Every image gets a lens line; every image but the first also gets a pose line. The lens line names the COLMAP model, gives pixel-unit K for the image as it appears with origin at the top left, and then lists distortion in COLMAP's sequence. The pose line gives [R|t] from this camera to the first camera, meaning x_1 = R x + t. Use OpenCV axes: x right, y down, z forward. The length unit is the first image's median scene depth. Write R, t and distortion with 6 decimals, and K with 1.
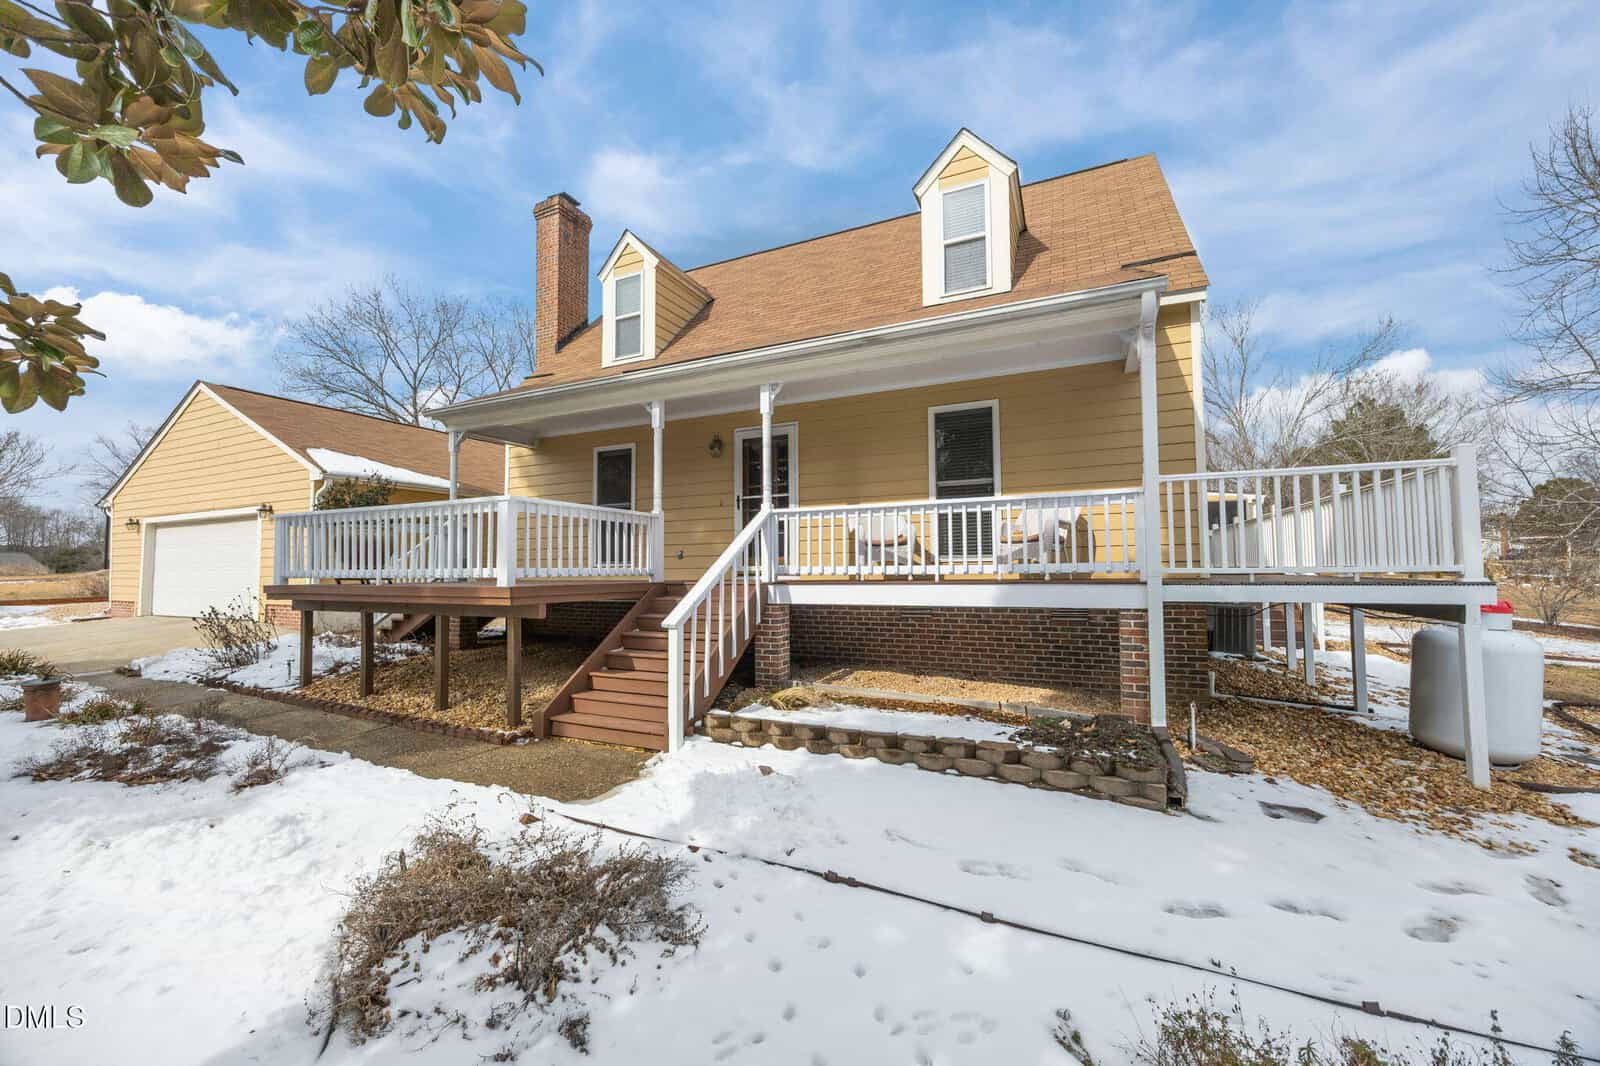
lens RADIAL K [[605.0, 0, 800.0], [0, 605.0, 533.0], [0, 0, 1]] dist [-0.004868, -0.000169]
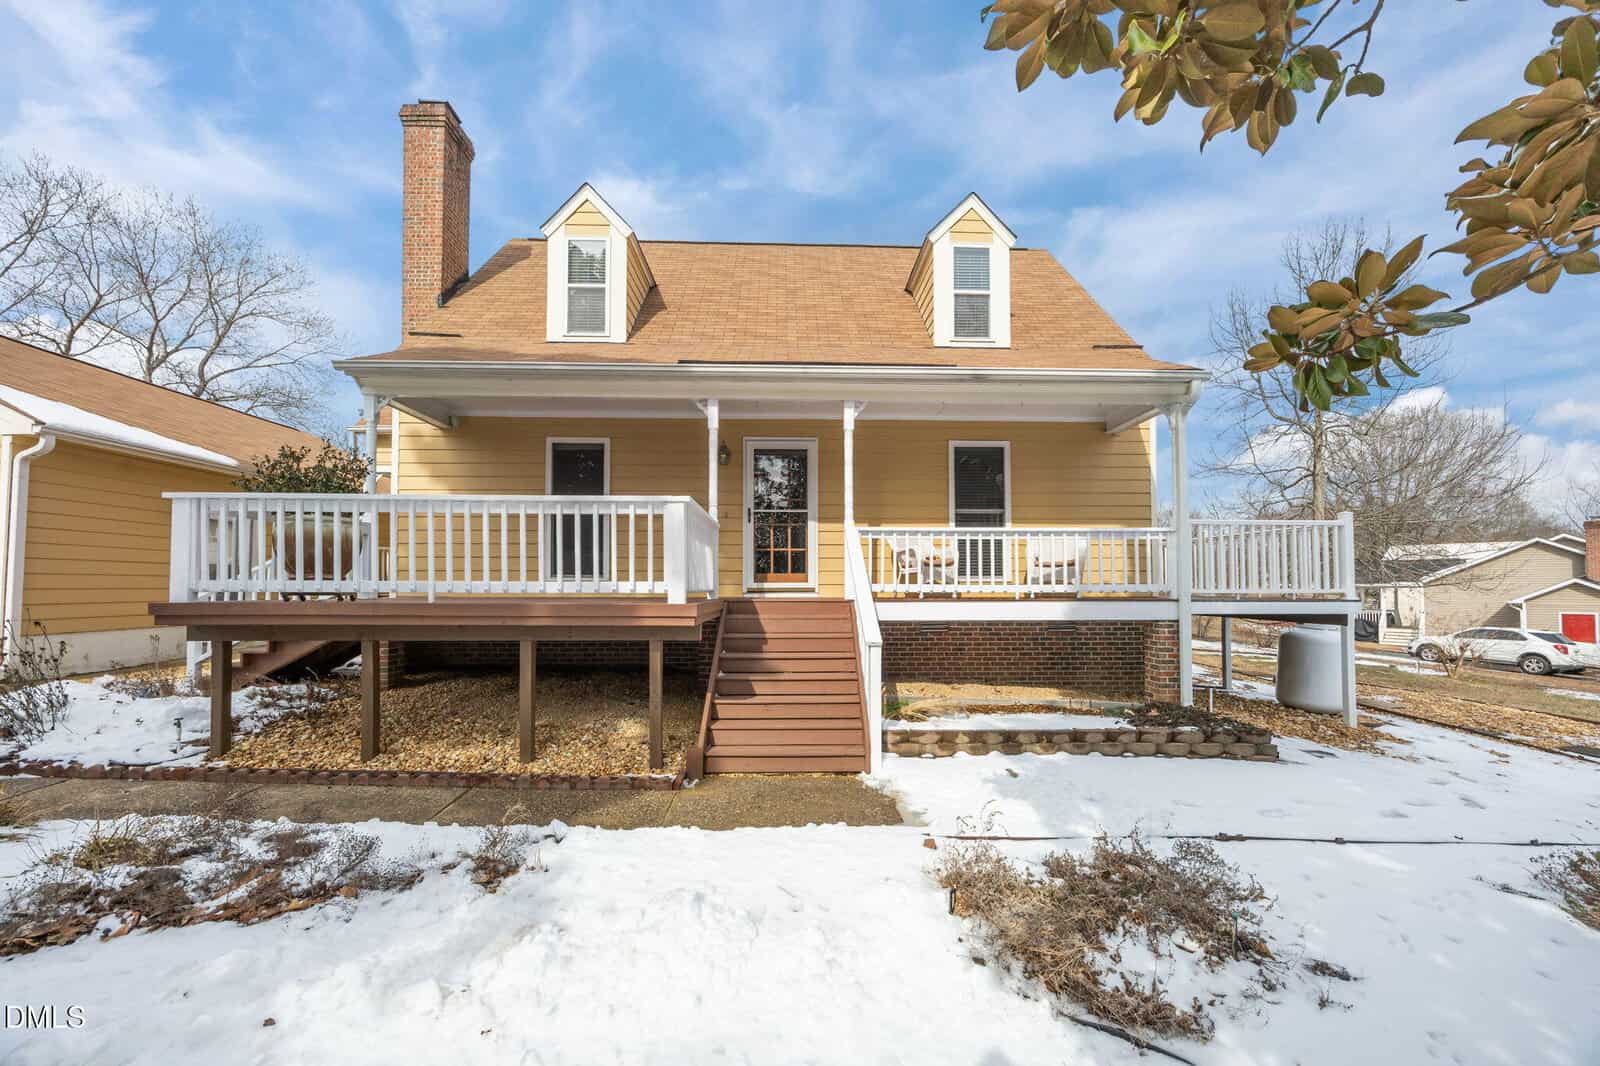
lens RADIAL K [[621.7, 0, 799.2], [0, 621.7, 559.5], [0, 0, 1]] dist [-0.002985, -0.000317]
pose [[0.895895, 0.029861, 0.443262, -0.567870], [-0.036801, 0.999298, 0.007060, 0.010700], [-0.442740, -0.022637, 0.896364, 0.112556]]
